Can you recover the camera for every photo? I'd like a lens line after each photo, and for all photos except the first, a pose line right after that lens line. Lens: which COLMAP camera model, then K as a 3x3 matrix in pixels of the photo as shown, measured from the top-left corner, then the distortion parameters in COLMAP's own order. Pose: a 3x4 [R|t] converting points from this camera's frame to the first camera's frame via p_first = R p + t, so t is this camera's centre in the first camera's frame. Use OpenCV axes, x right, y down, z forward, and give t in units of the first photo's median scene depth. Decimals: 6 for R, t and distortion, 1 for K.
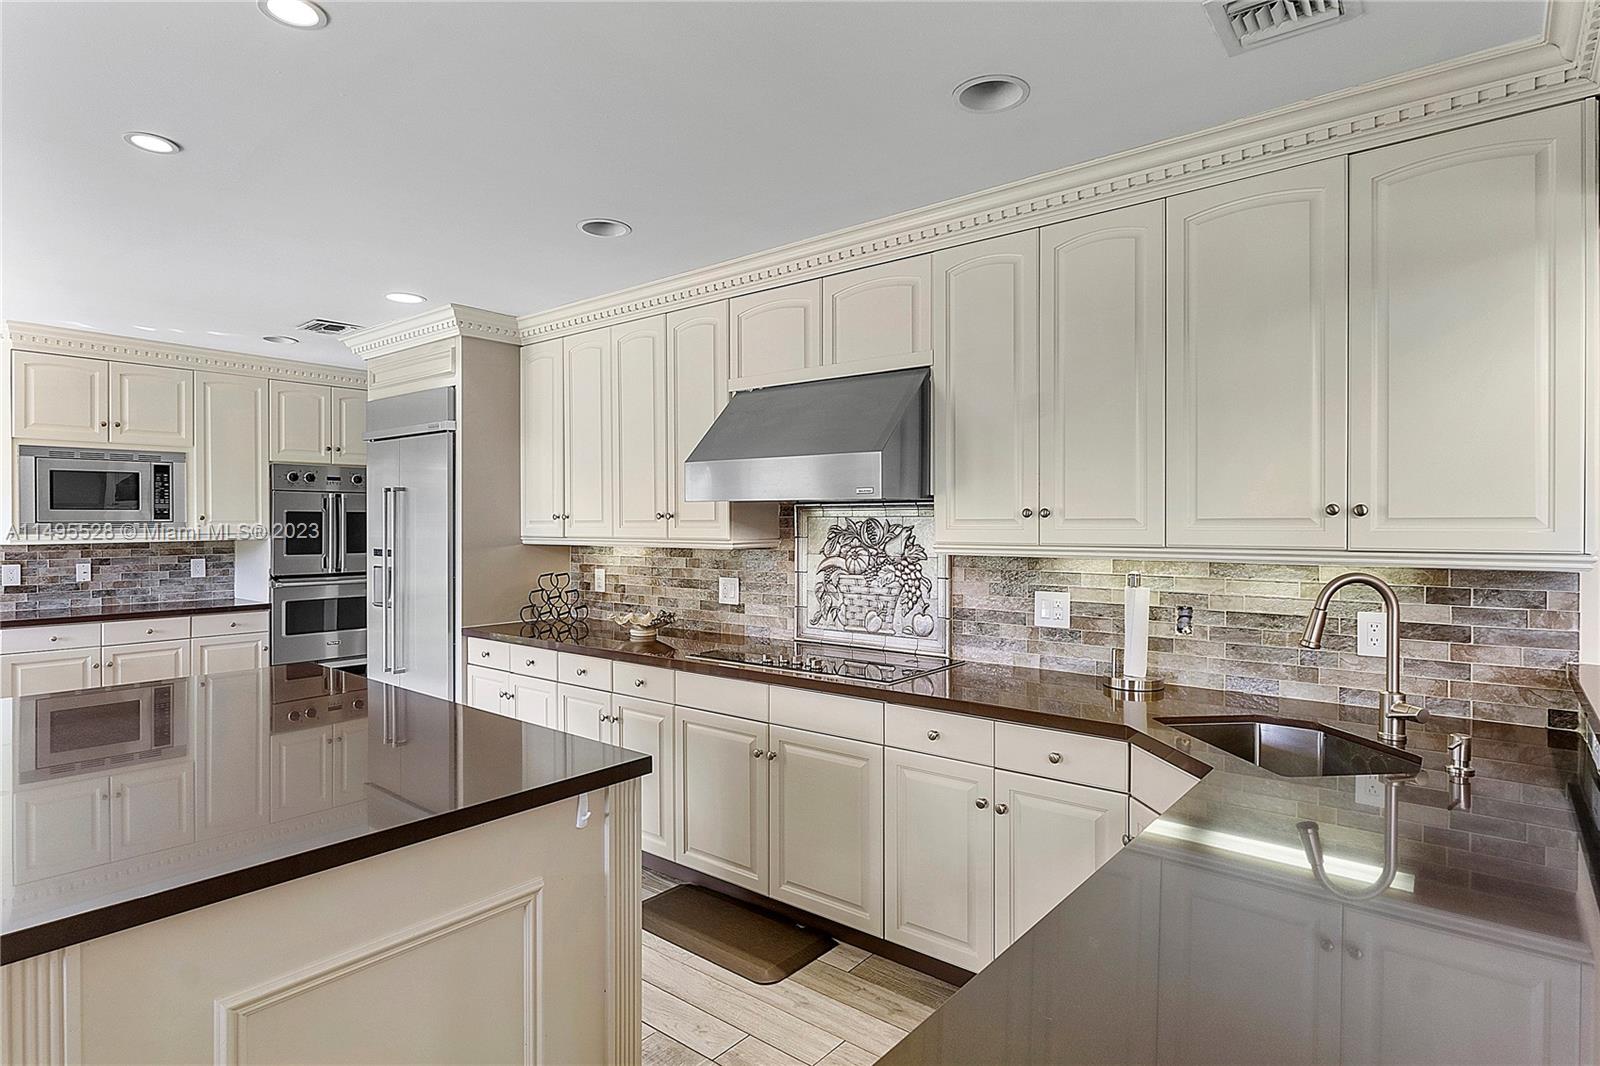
lens RADIAL K [[843.5, 0, 794.0], [0, 843.5, 528.3], [0, 0, 1]] dist [-0.001244, 0.000684]
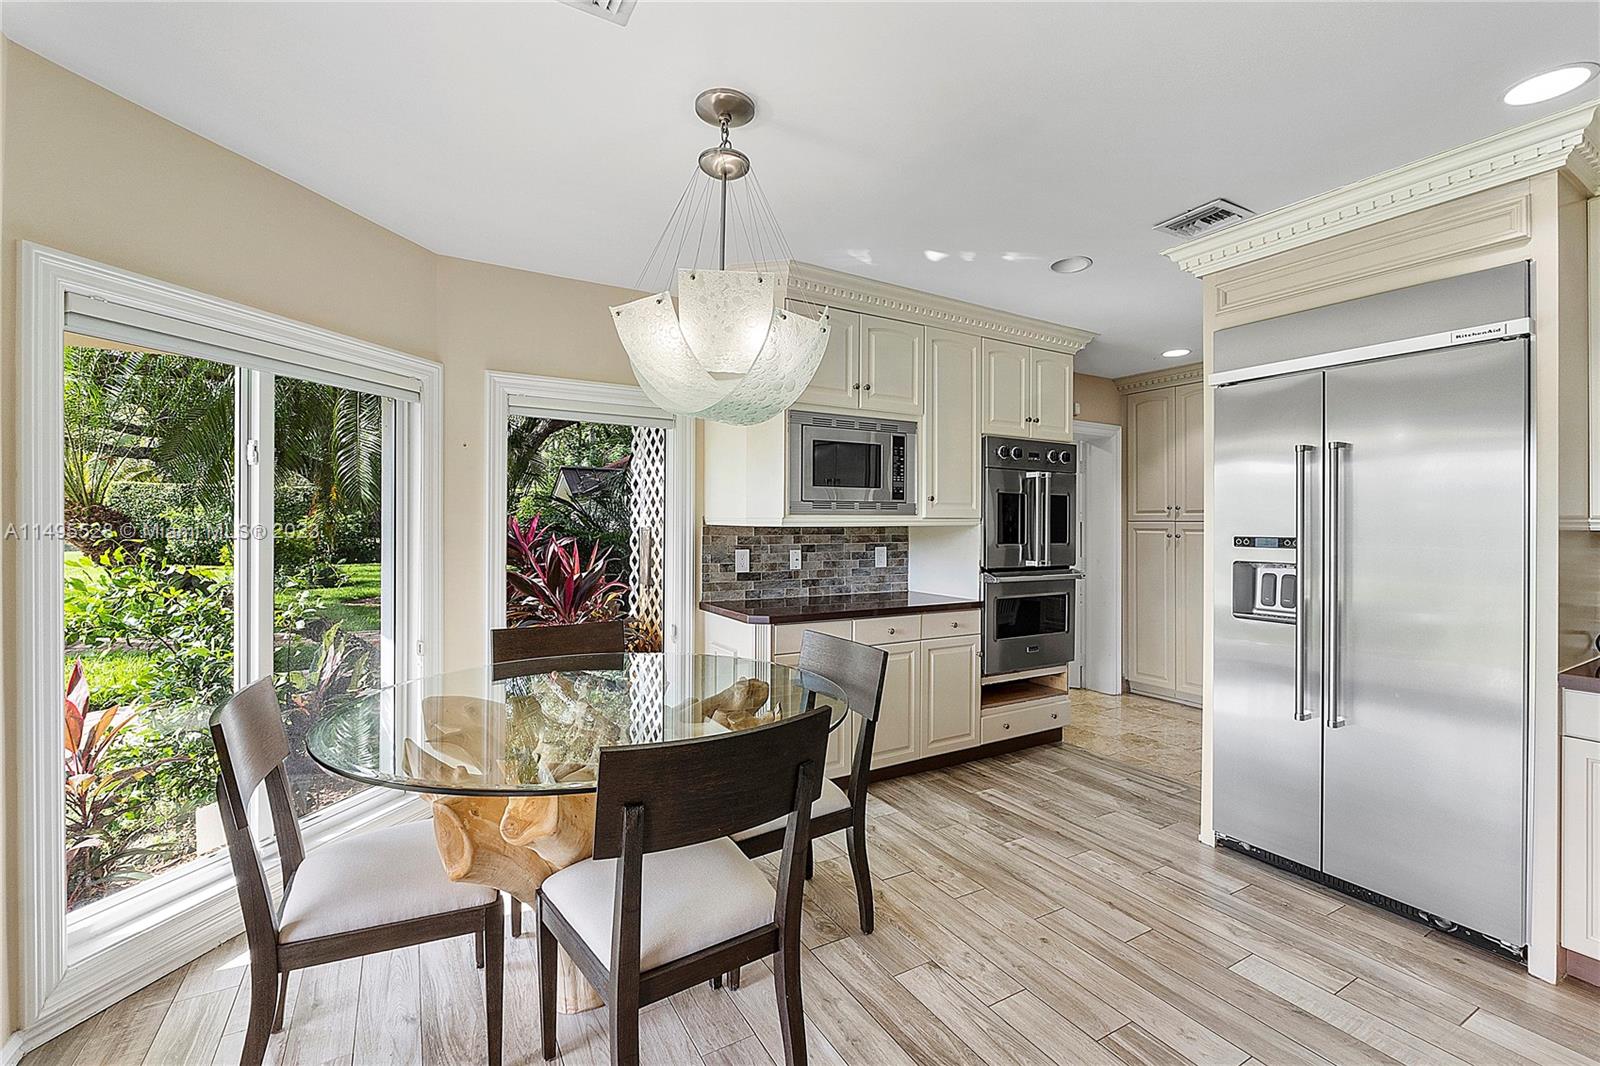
lens RADIAL K [[676.6, 0, 810.2], [0, 676.6, 531.9], [0, 0, 1]] dist [-0.007527, -0.000164]
pose [[0.939689, 0.009502, -0.341897, -0.574650], [-0.008546, 0.999954, 0.004301, 0.018950], [0.341922, -0.001120, 0.939728, 0.312678]]
